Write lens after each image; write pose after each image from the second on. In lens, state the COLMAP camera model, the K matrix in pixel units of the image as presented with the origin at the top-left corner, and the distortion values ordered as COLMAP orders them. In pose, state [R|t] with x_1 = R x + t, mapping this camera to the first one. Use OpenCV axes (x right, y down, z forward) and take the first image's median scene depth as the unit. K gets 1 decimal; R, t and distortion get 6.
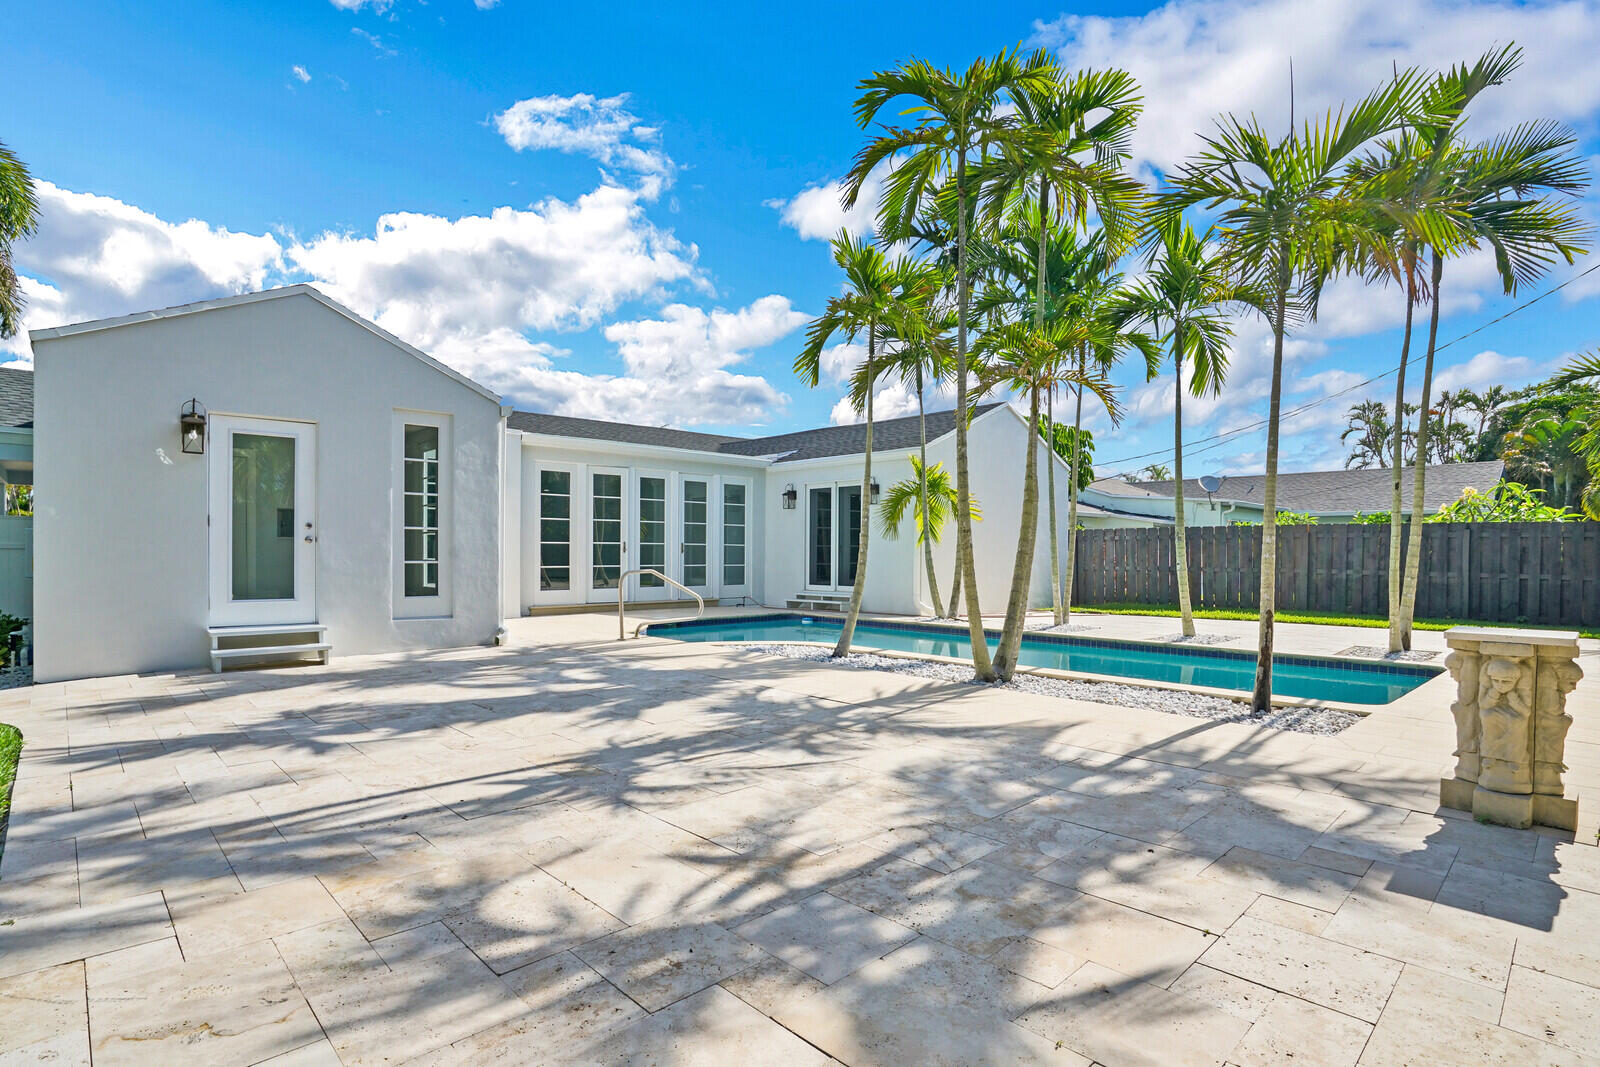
lens RADIAL K [[782.5, 0, 800.0], [0, 782.5, 533.5], [0, 0, 1]] dist [-0.002140, -0.000207]
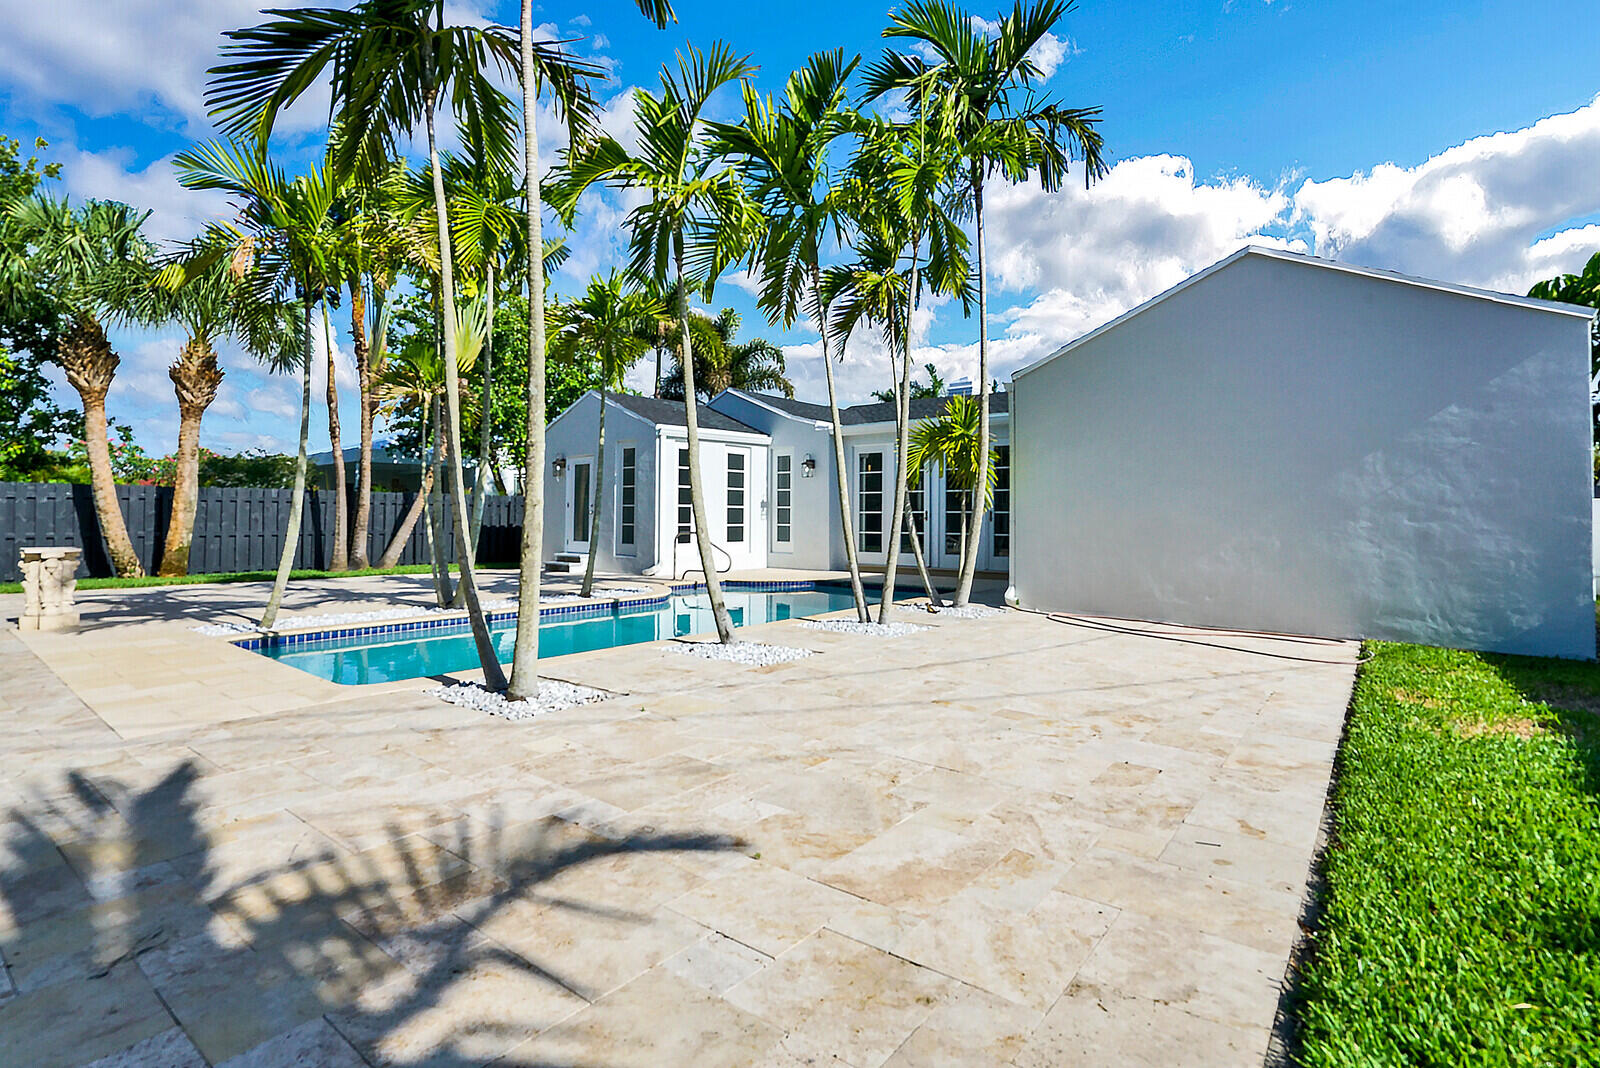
lens RADIAL K [[782.5, 0, 800.0], [0, 782.5, 534.0], [0, 0, 1]] dist [-0.002140, -0.000207]
pose [[0.125488, 0.009642, -0.992048, 0.888521], [0.014308, 0.999831, 0.011527, 0.029281], [0.991992, -0.015641, 0.125329, 0.771933]]
